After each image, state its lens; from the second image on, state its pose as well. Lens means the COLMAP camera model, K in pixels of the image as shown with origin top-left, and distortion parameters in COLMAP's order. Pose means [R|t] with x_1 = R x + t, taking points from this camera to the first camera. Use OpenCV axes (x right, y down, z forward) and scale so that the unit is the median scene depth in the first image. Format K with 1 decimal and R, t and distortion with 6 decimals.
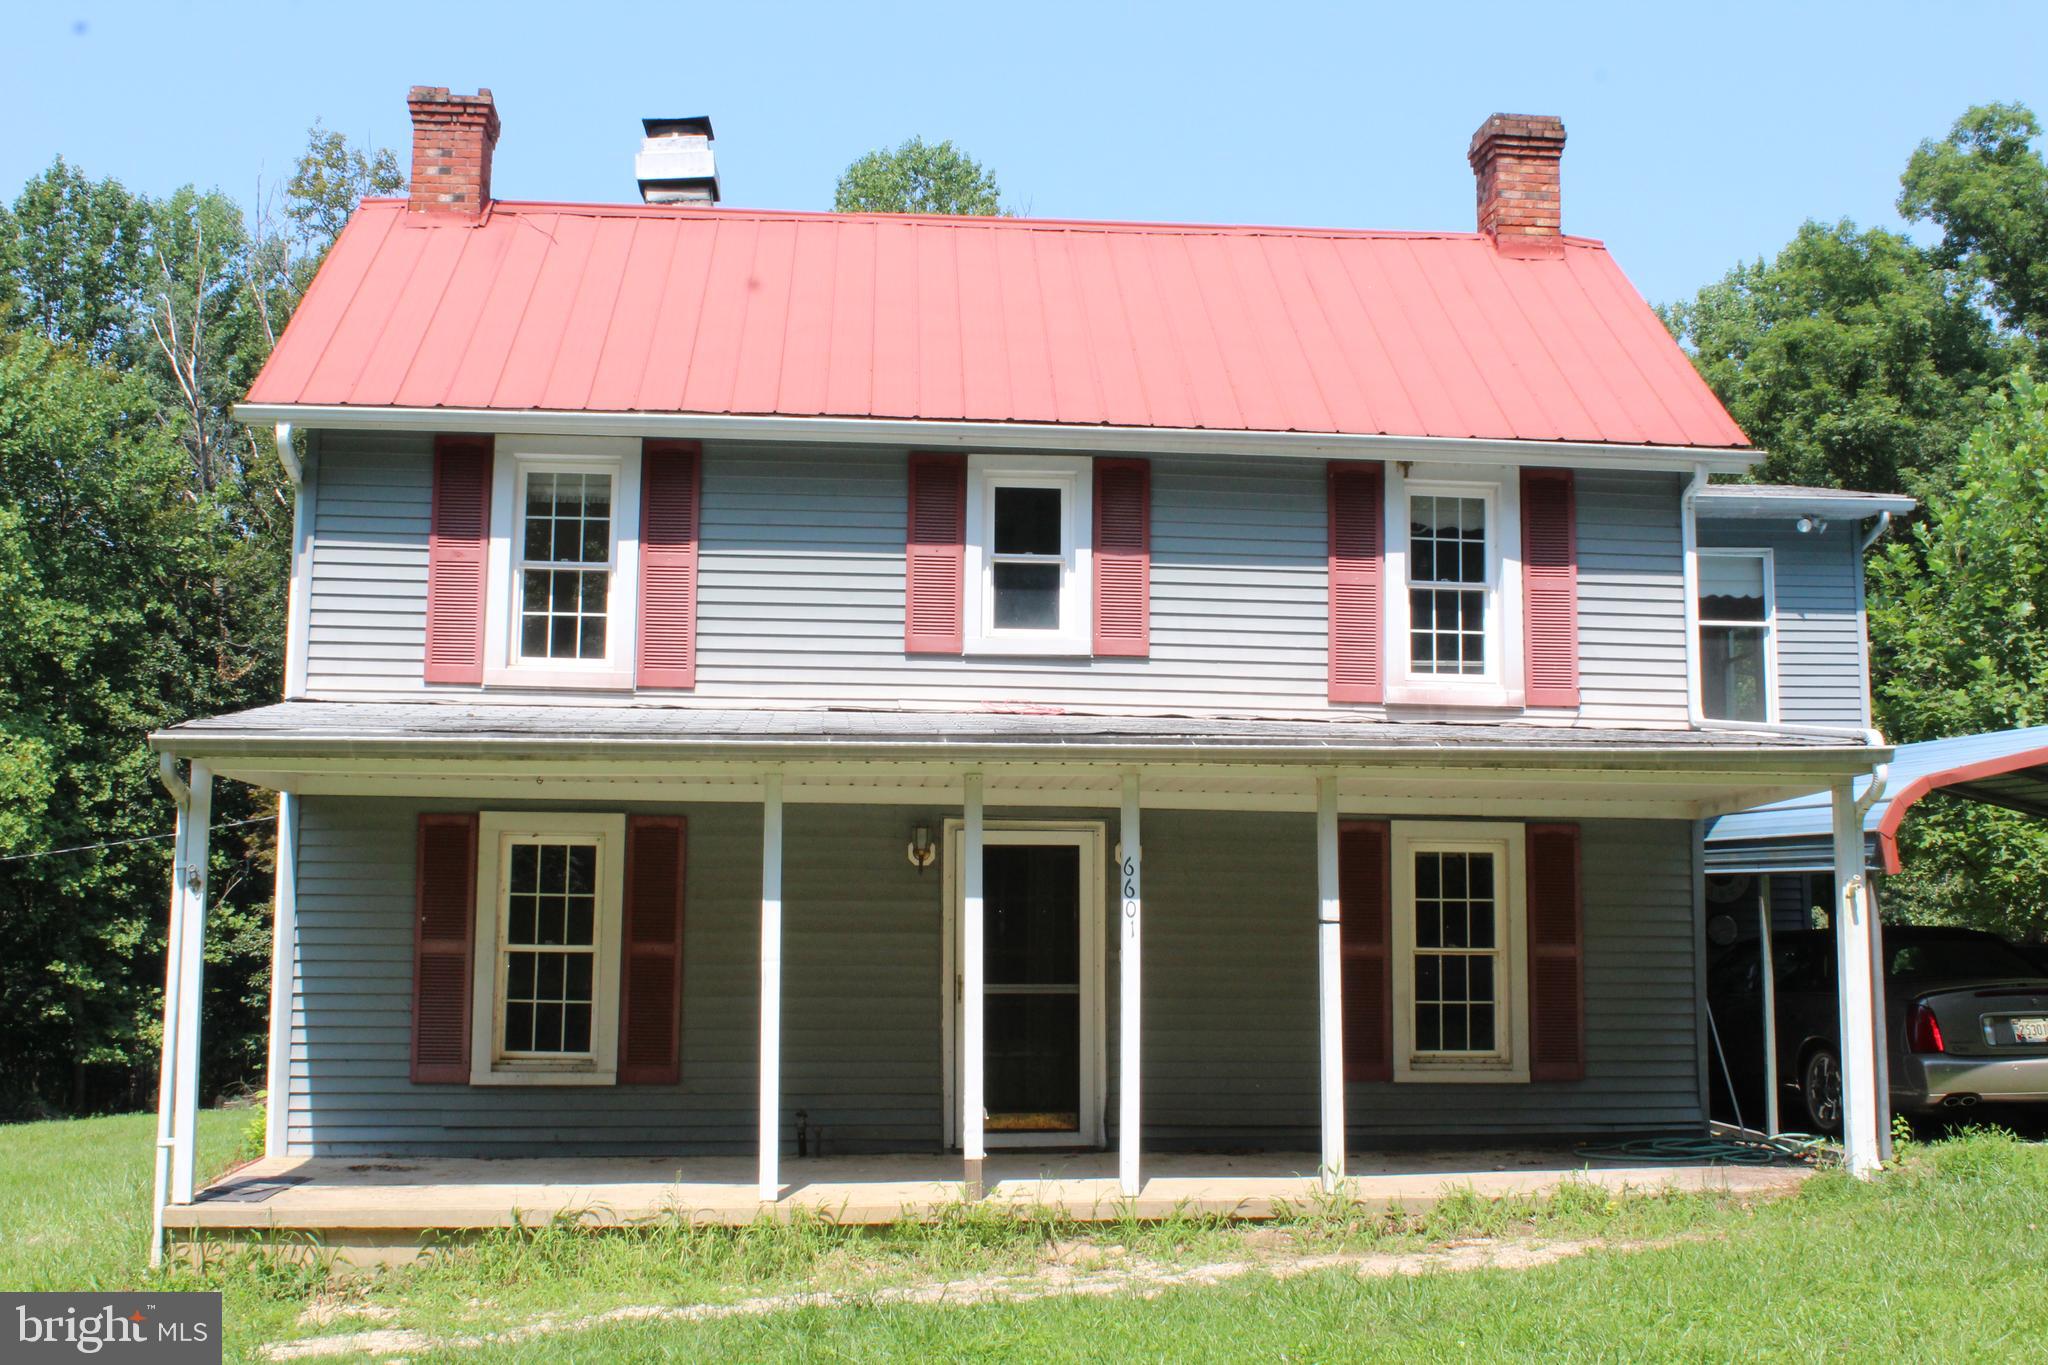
lens RADIAL K [[2151.0, 0, 1008.8], [0, 2151.0, 690.5], [0, 0, 1]] dist [-0.087047, 0.000000]
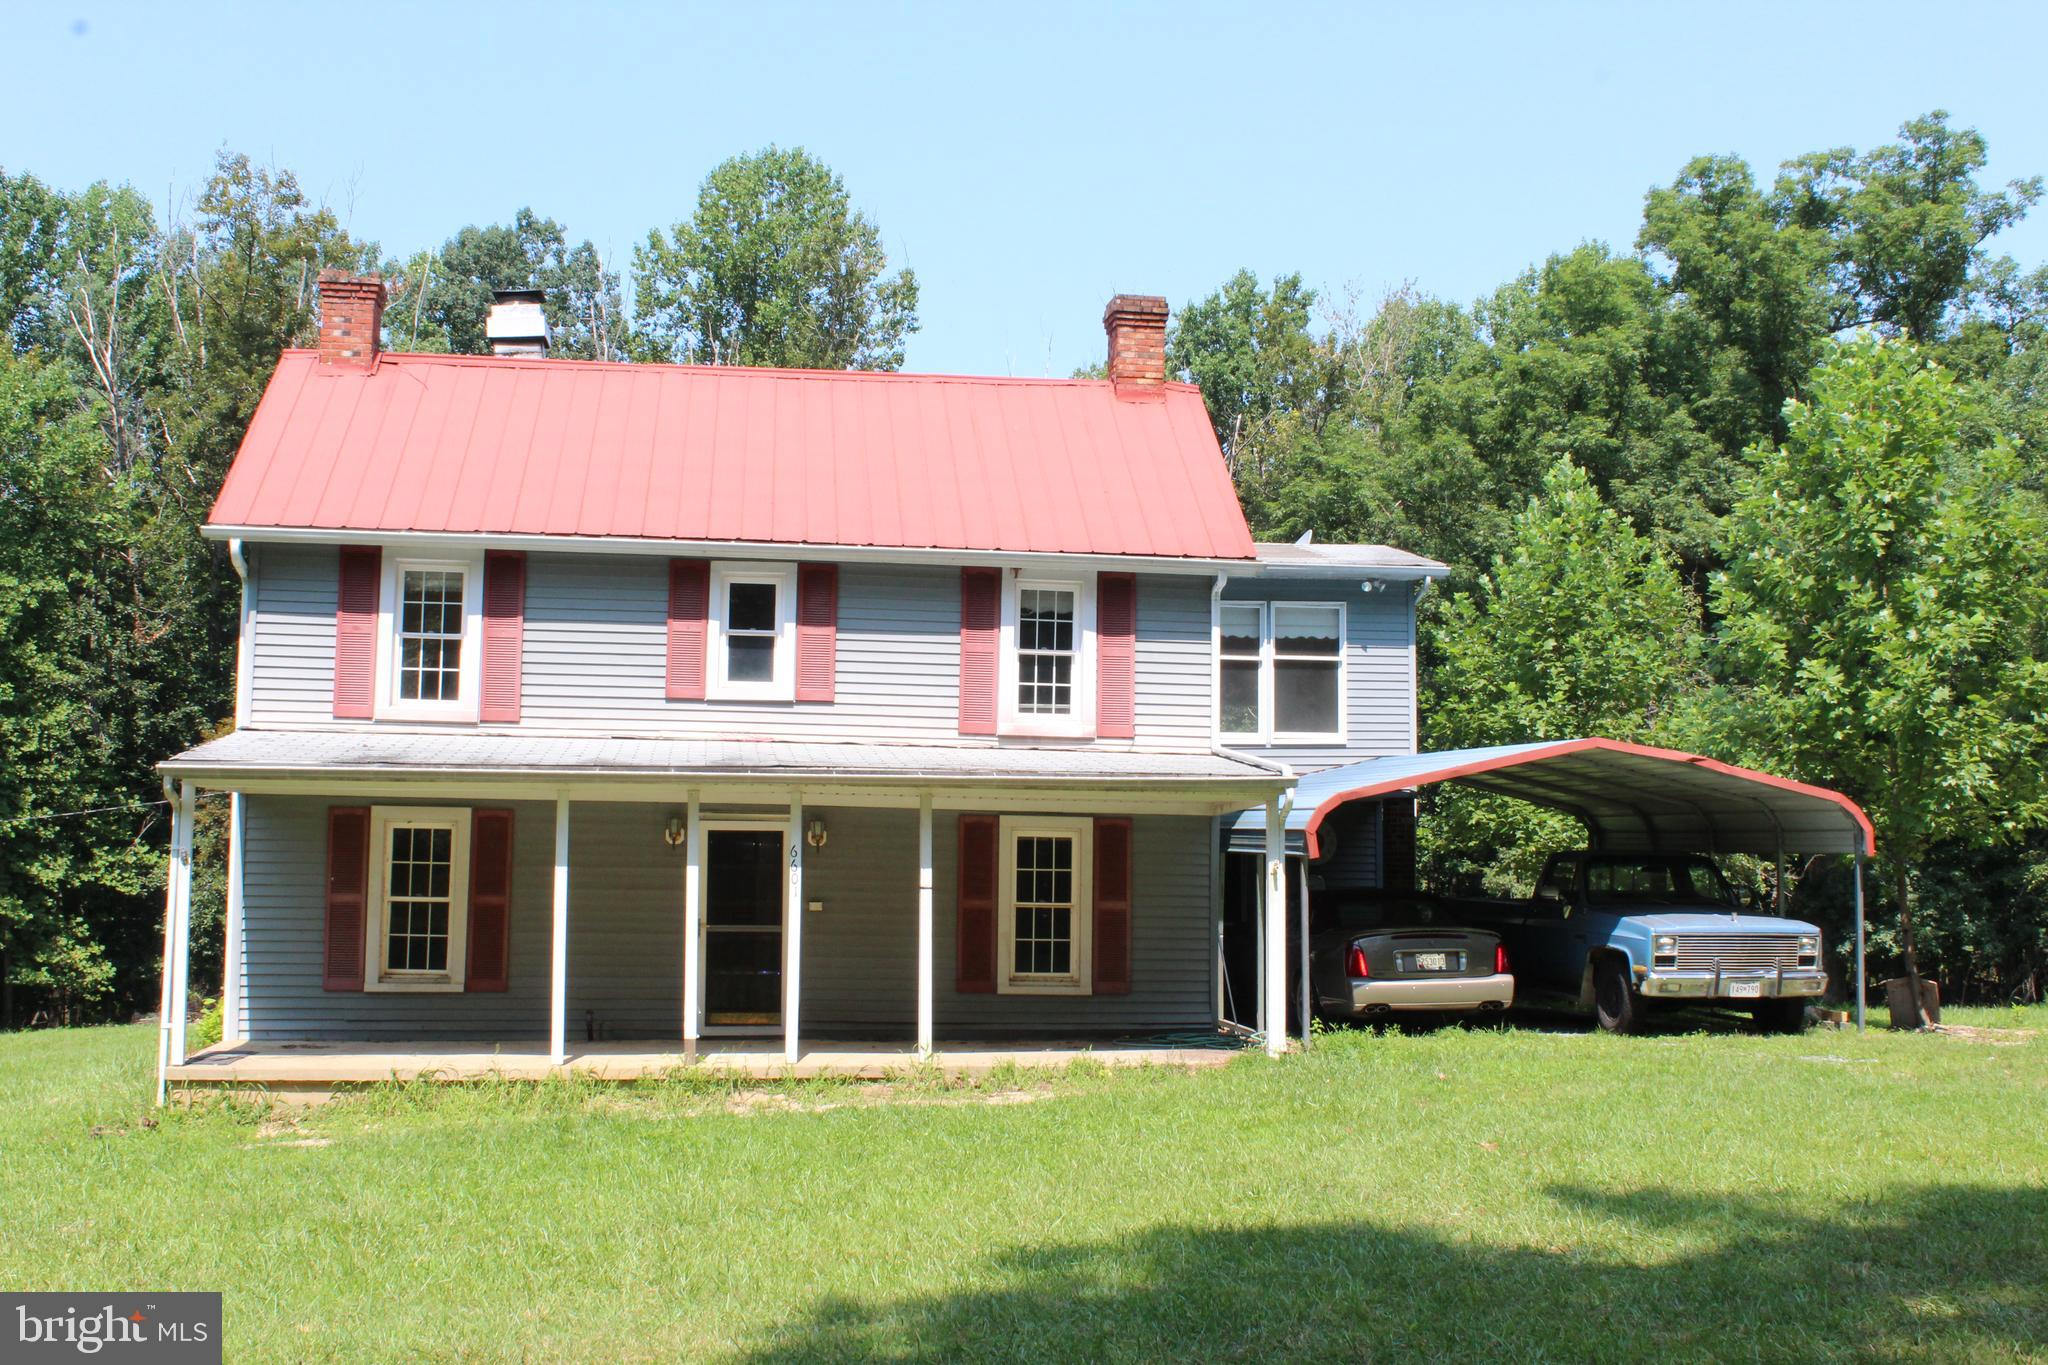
lens RADIAL K [[2106.8, 0, 998.5], [0, 2106.8, 683.2], [0, 0, 1]] dist [-0.084127, 0.000000]
pose [[0.998715, 0.009838, 0.049716, 0.105342], [-0.011149, 0.999596, 0.026157, -0.066818], [-0.049439, -0.026678, 0.998421, -0.430047]]
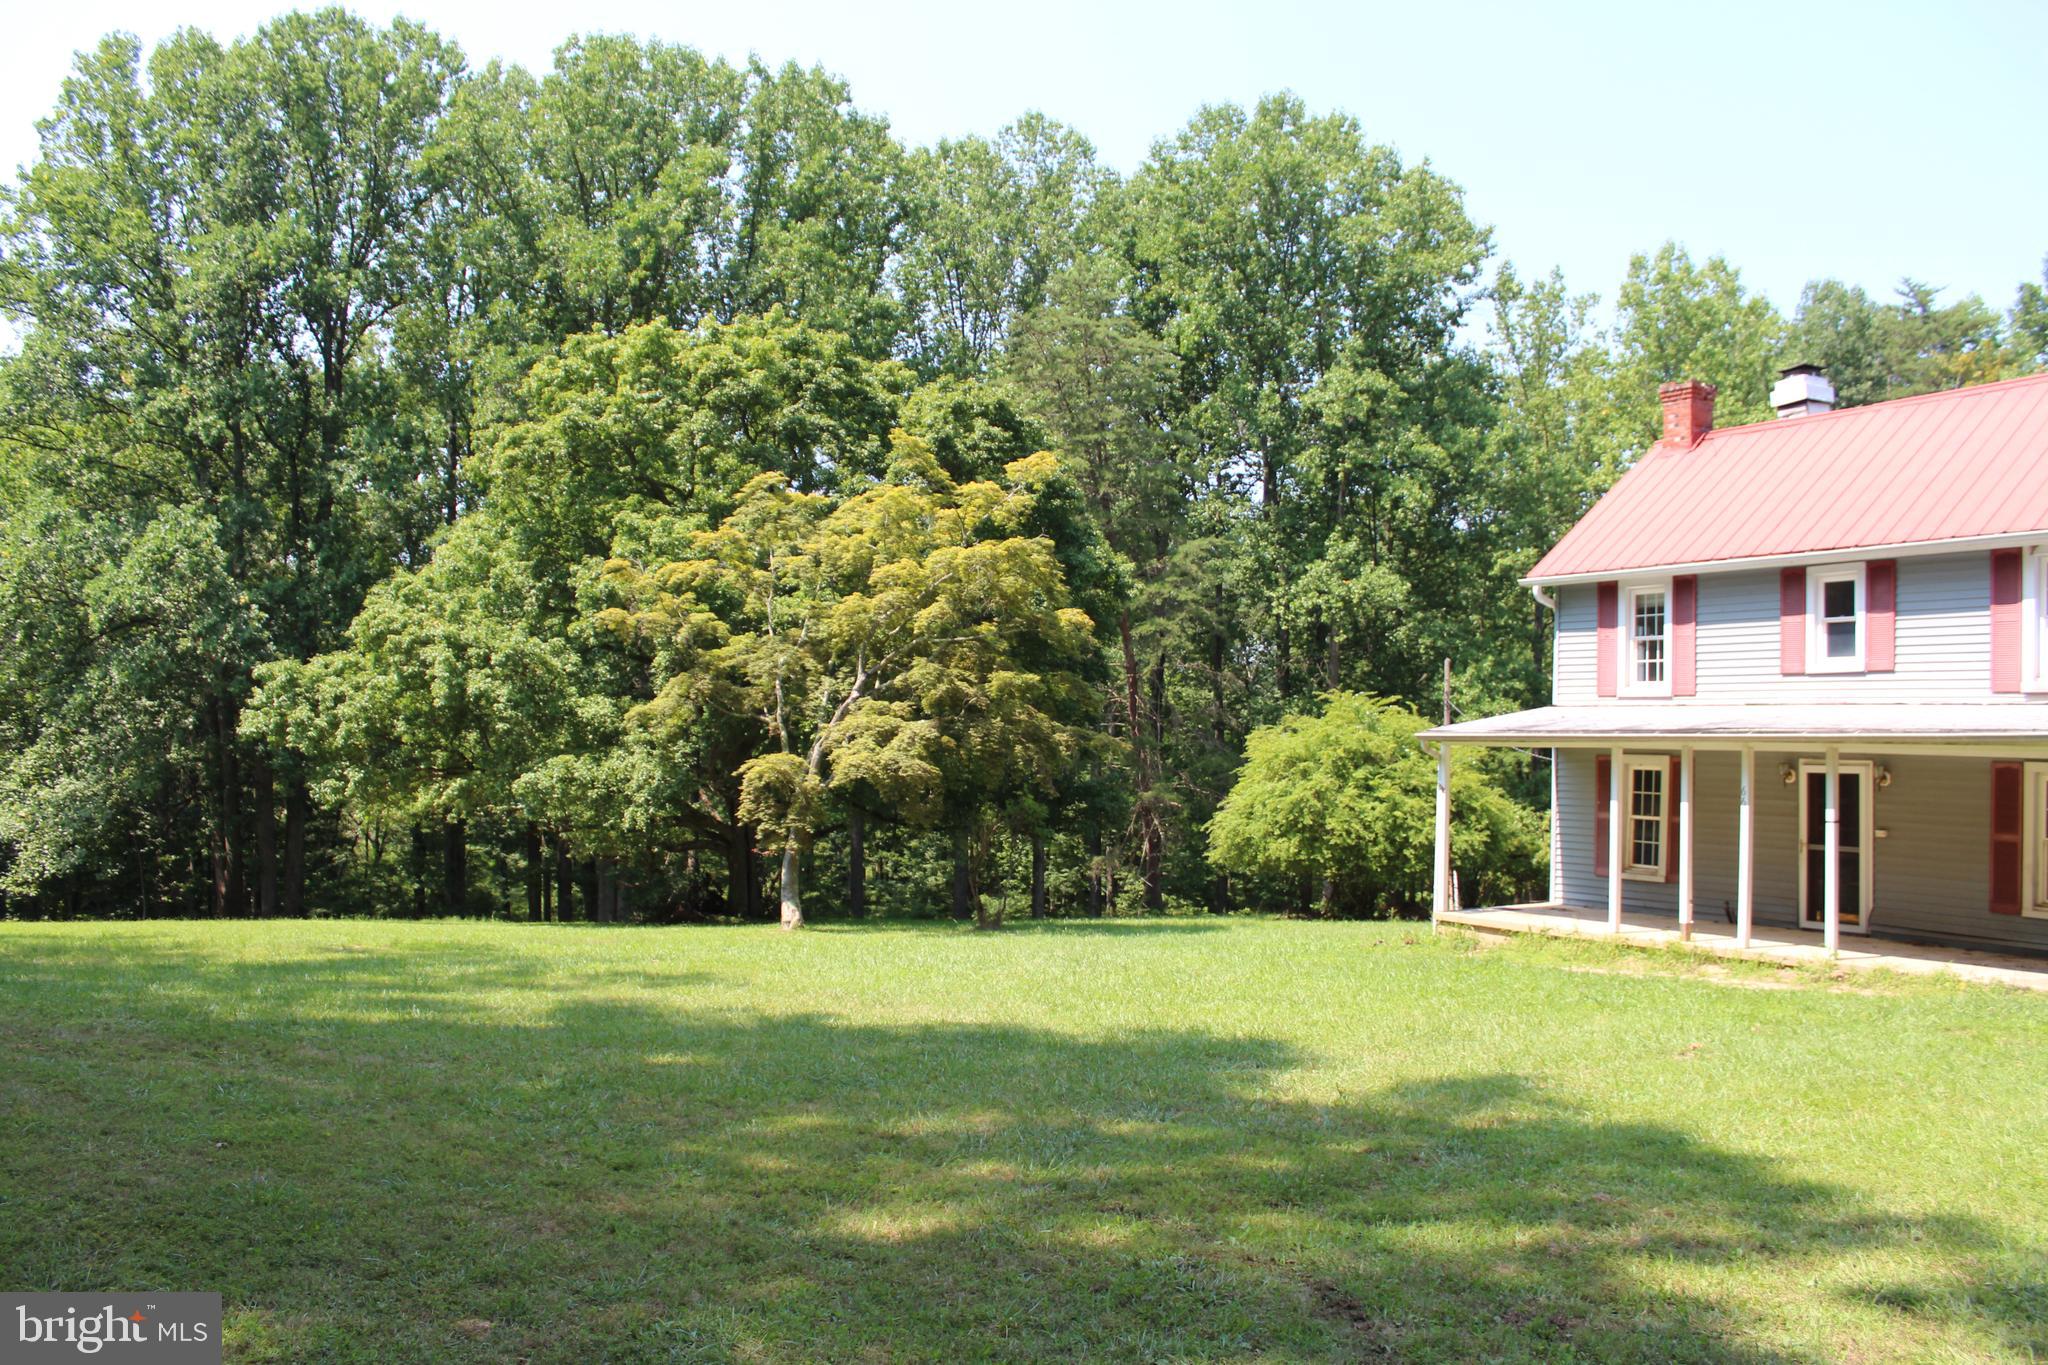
lens RADIAL K [[1691.5, 0, 1027.7], [0, 1691.5, 668.0], [0, 0, 1]] dist [-0.167570, 0.147290]
pose [[0.396900, -0.036827, -0.917123, 1.035707], [0.082530, 0.996579, -0.004302, -0.071649], [0.914144, -0.073982, 0.398582, -0.213752]]
